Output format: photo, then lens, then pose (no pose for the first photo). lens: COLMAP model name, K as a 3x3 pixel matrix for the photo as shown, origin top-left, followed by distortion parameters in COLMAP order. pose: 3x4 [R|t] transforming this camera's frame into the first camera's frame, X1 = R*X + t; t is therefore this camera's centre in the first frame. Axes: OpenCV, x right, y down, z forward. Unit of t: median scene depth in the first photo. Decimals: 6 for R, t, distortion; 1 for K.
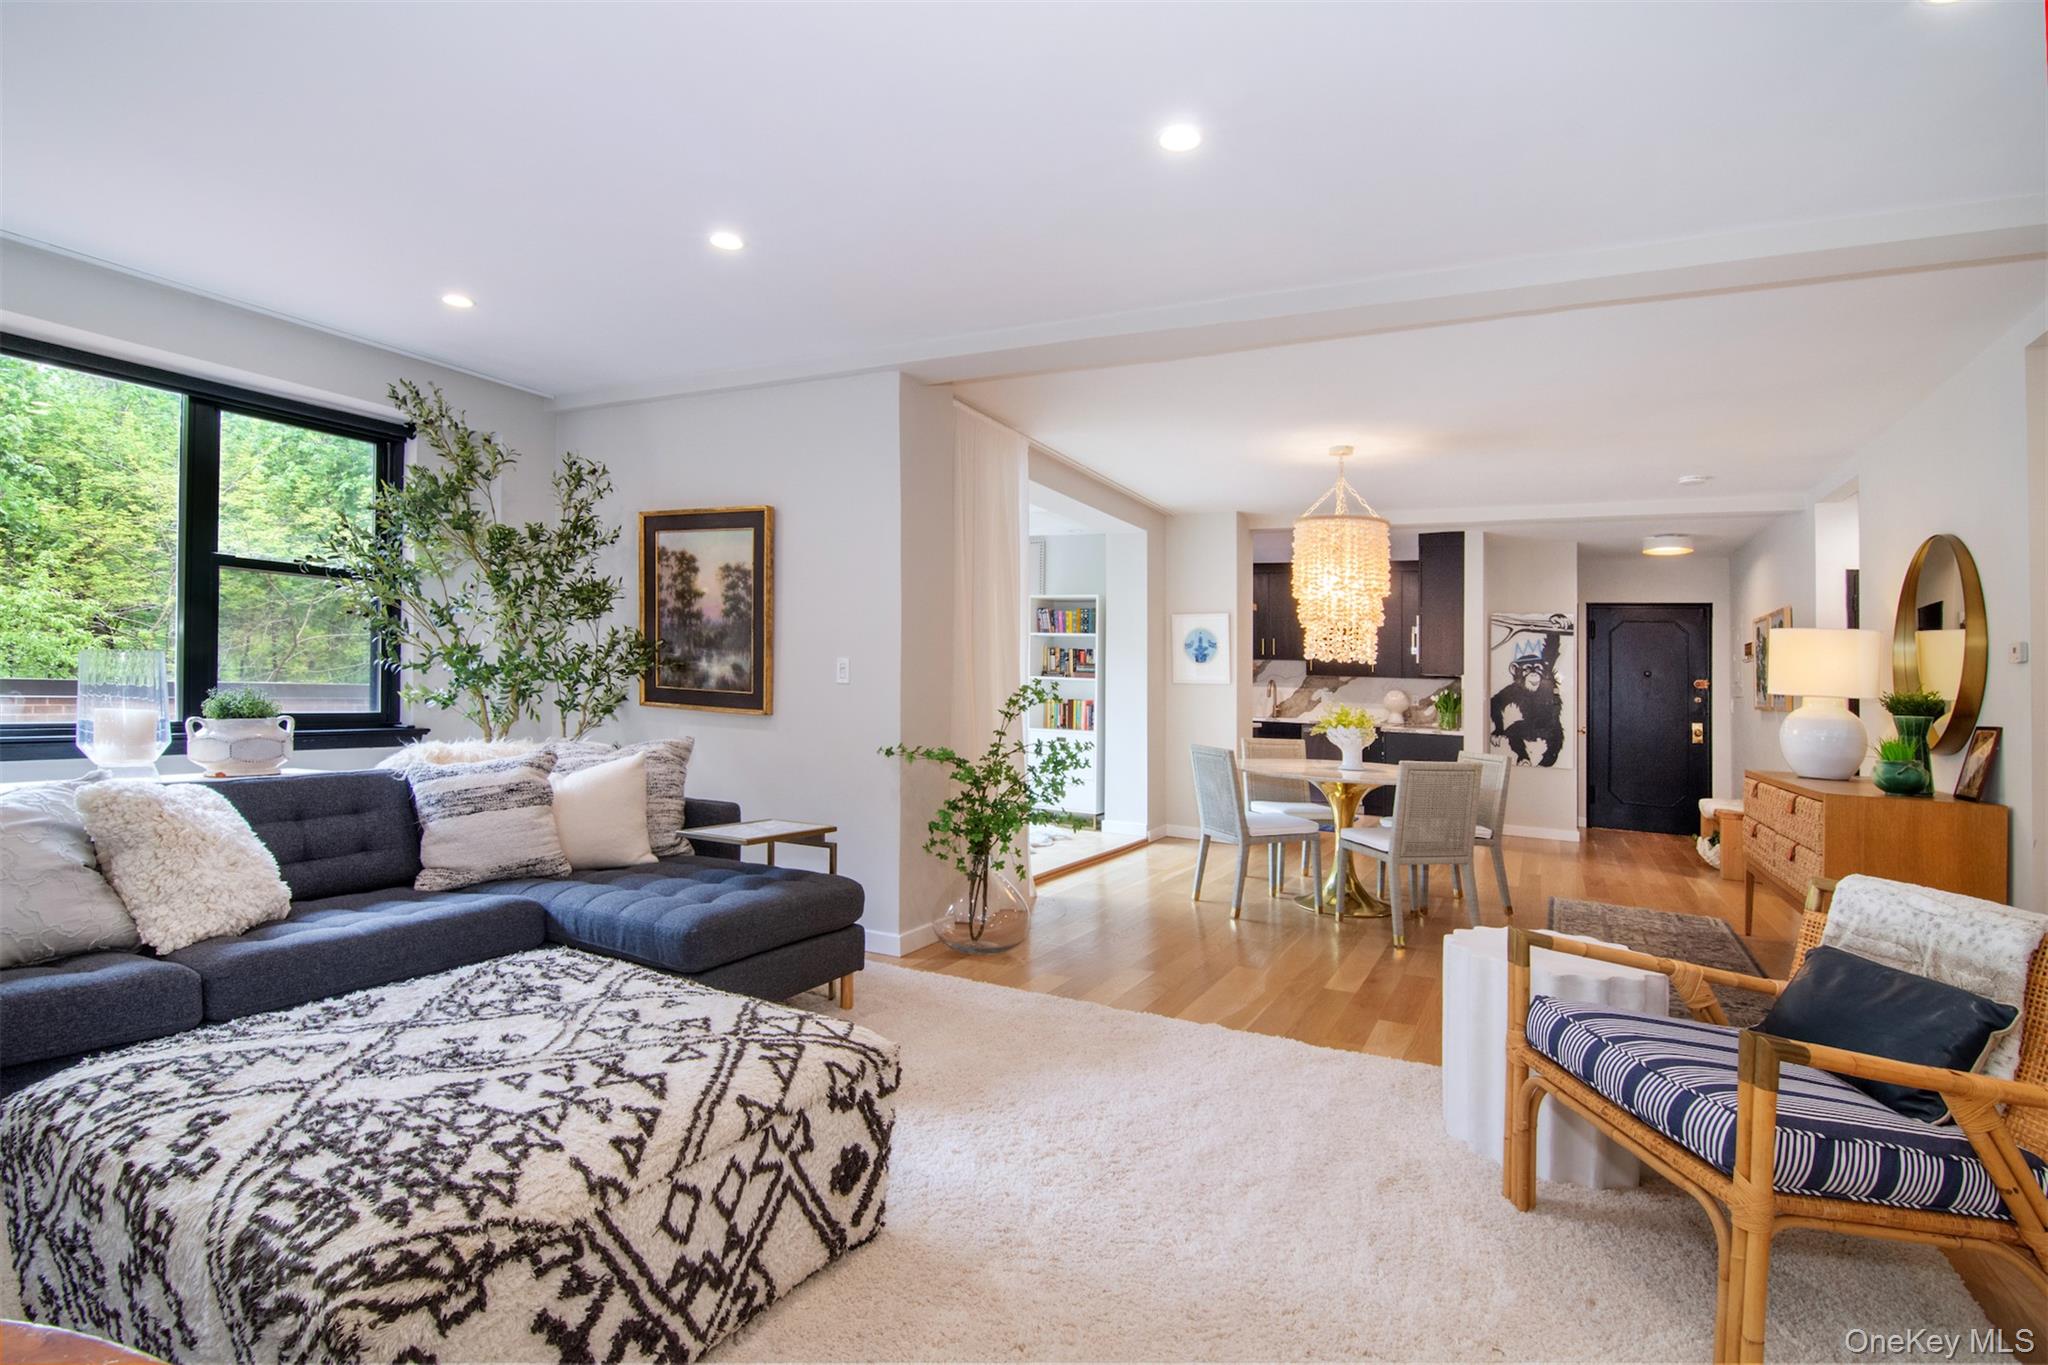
lens RADIAL K [[1005.7, 0, 1024.5], [0, 1005.7, 619.5], [0, 0, 1]] dist [-0.000153, -0.000042]
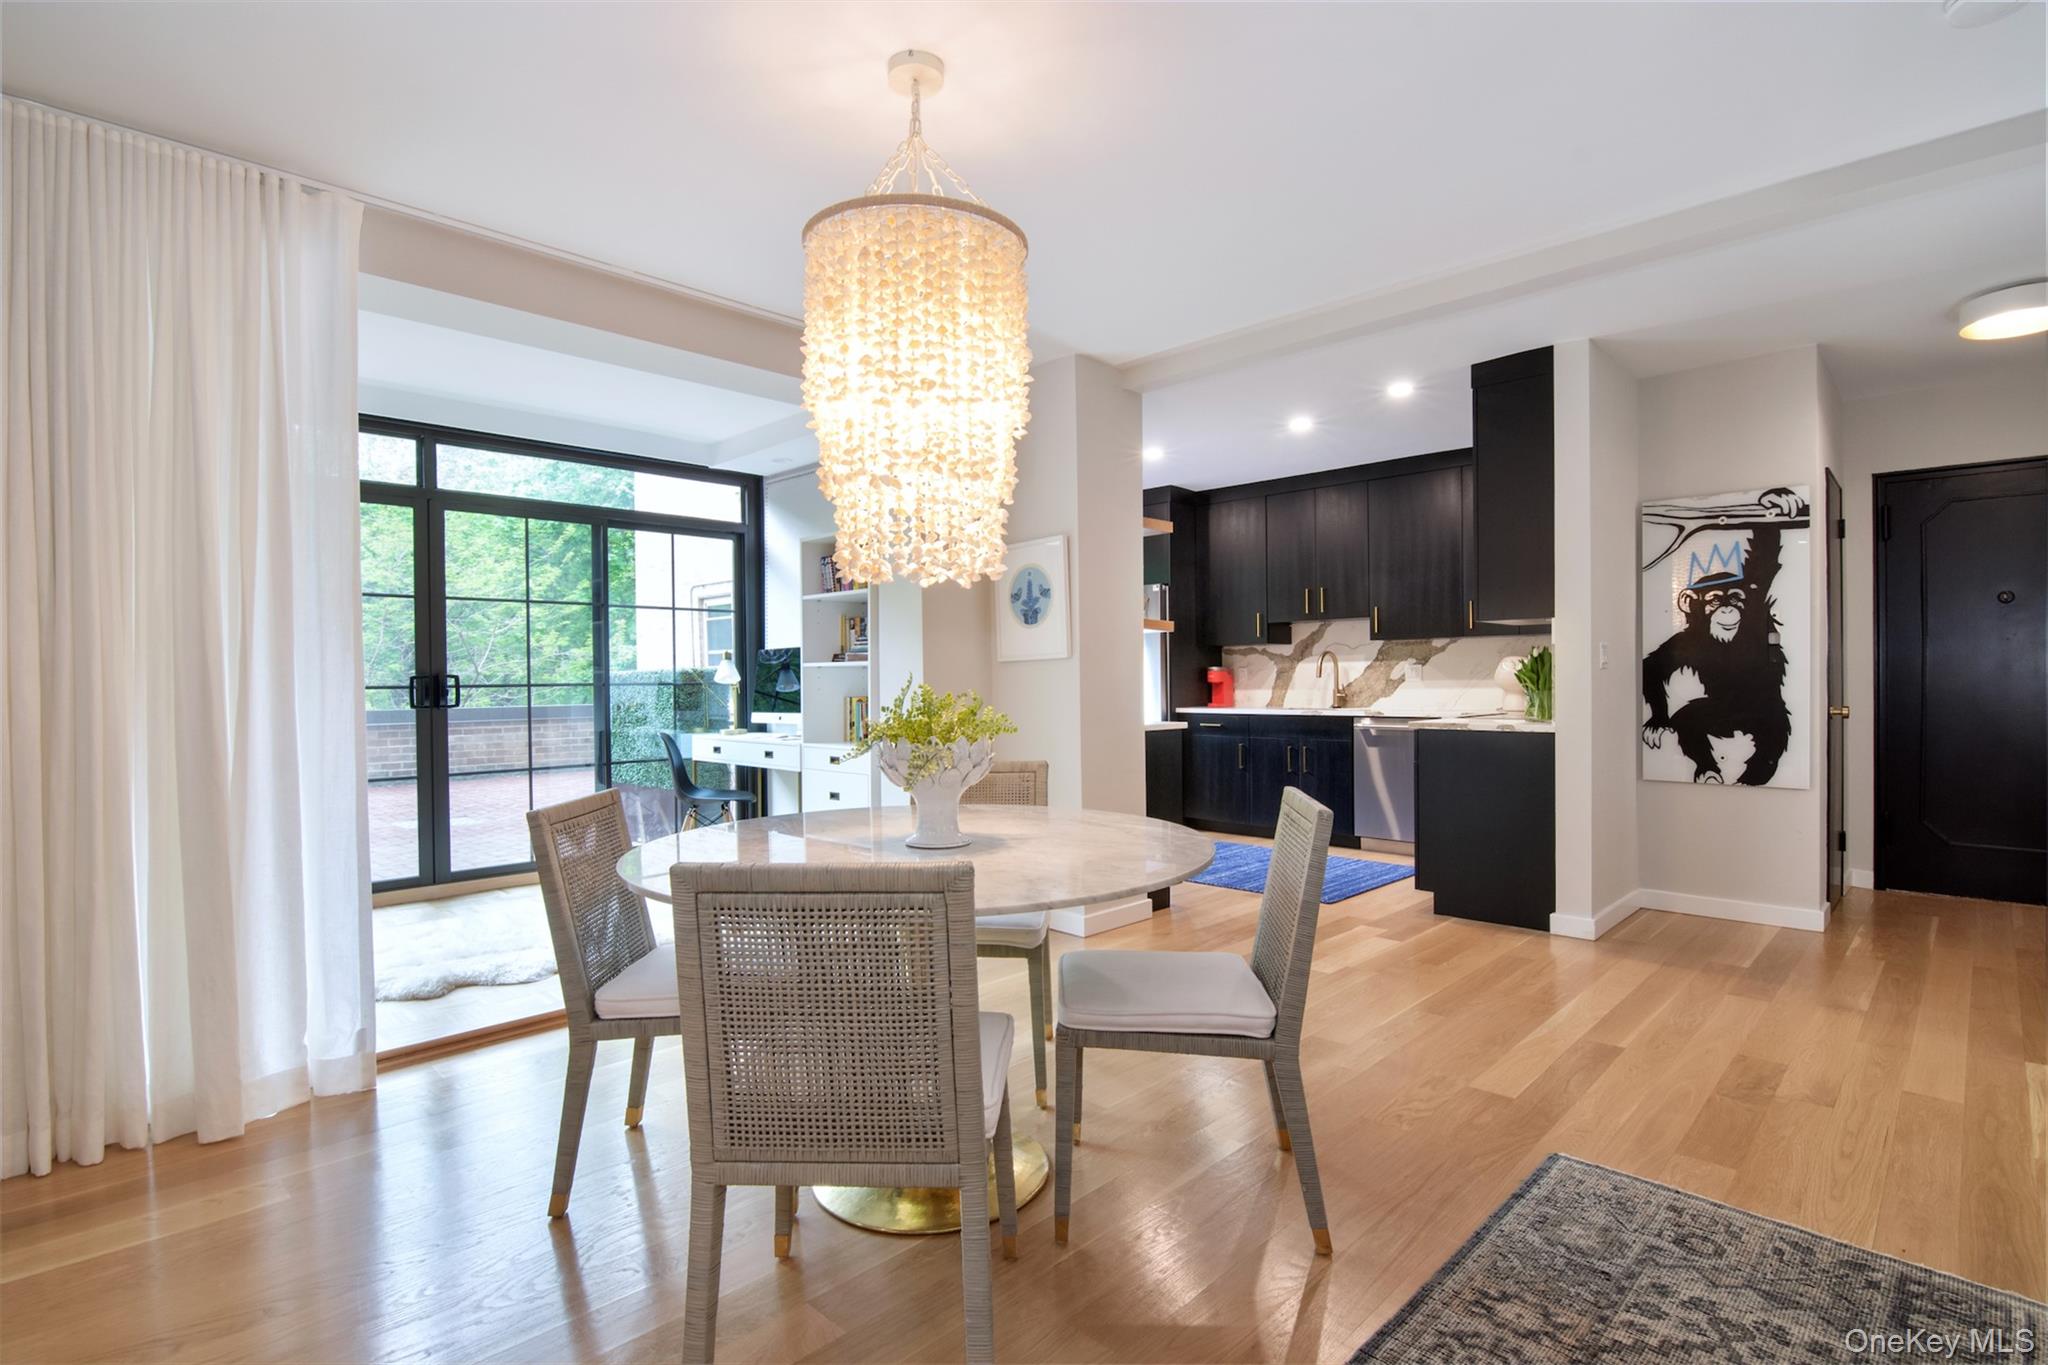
lens RADIAL K [[990.7, 0, 1020.8], [0, 990.7, 691.0], [0, 0, 1]] dist [-0.000595, -0.016118]
pose [[0.954792, -0.044018, -0.293997, 0.892363], [0.064974, 0.995966, 0.061891, 0.120274], [0.290086, -0.078196, 0.953801, 1.177763]]
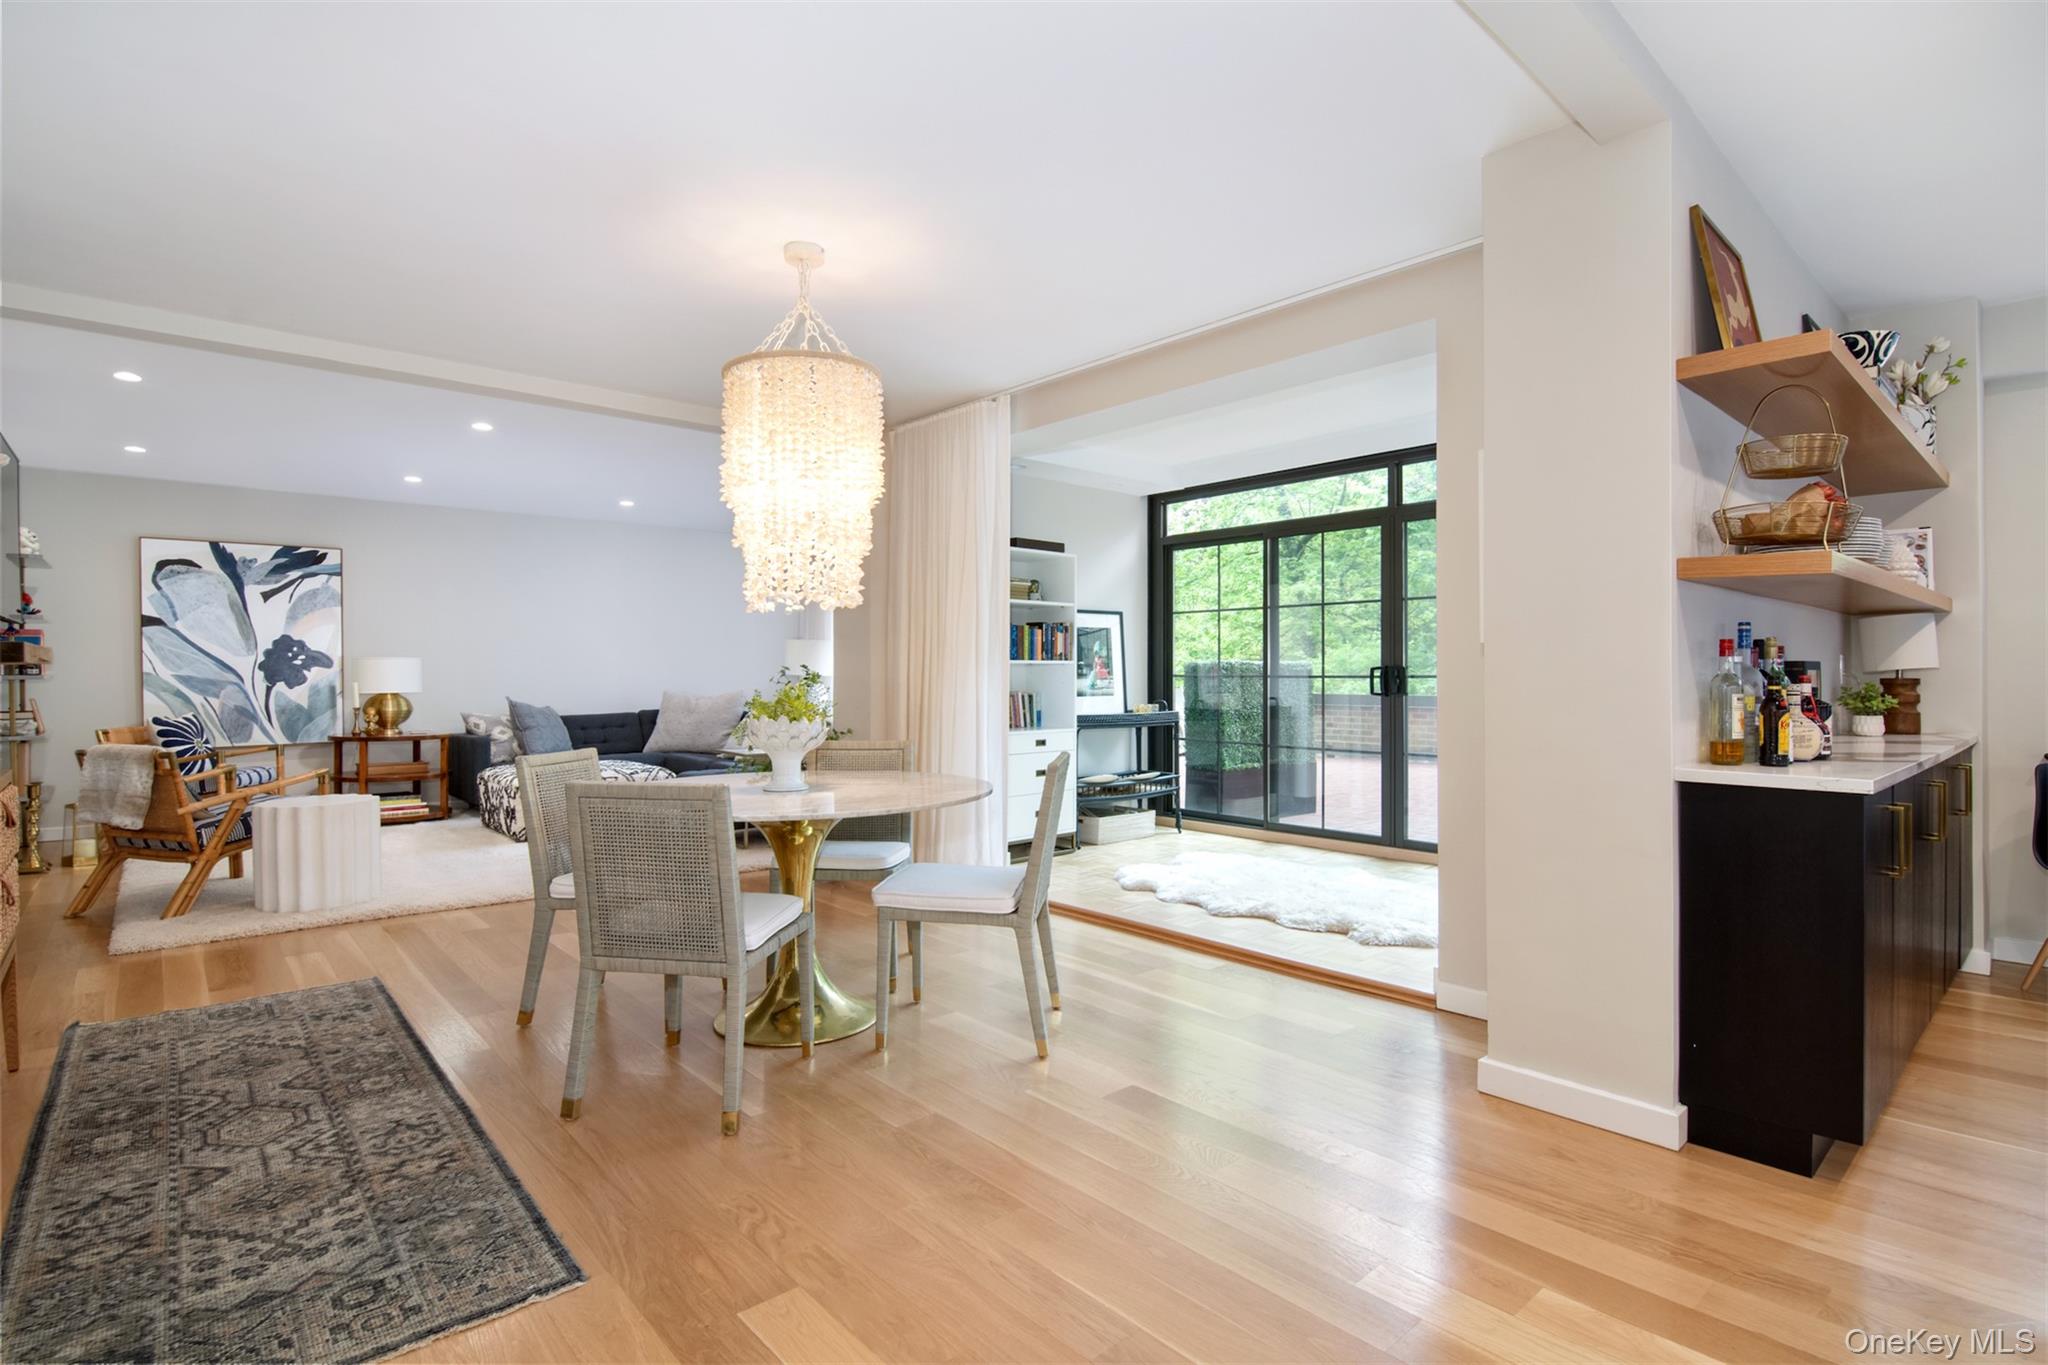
lens RADIAL K [[994.4, 0, 1026.9], [0, 994.4, 678.7], [0, 0, 1]] dist [-0.007081, -0.013403]
pose [[-0.356002, -0.034082, -0.933863, 1.539924], [0.046390, 0.997458, -0.054087, 0.228329], [0.933333, -0.062577, -0.353516, 2.511926]]
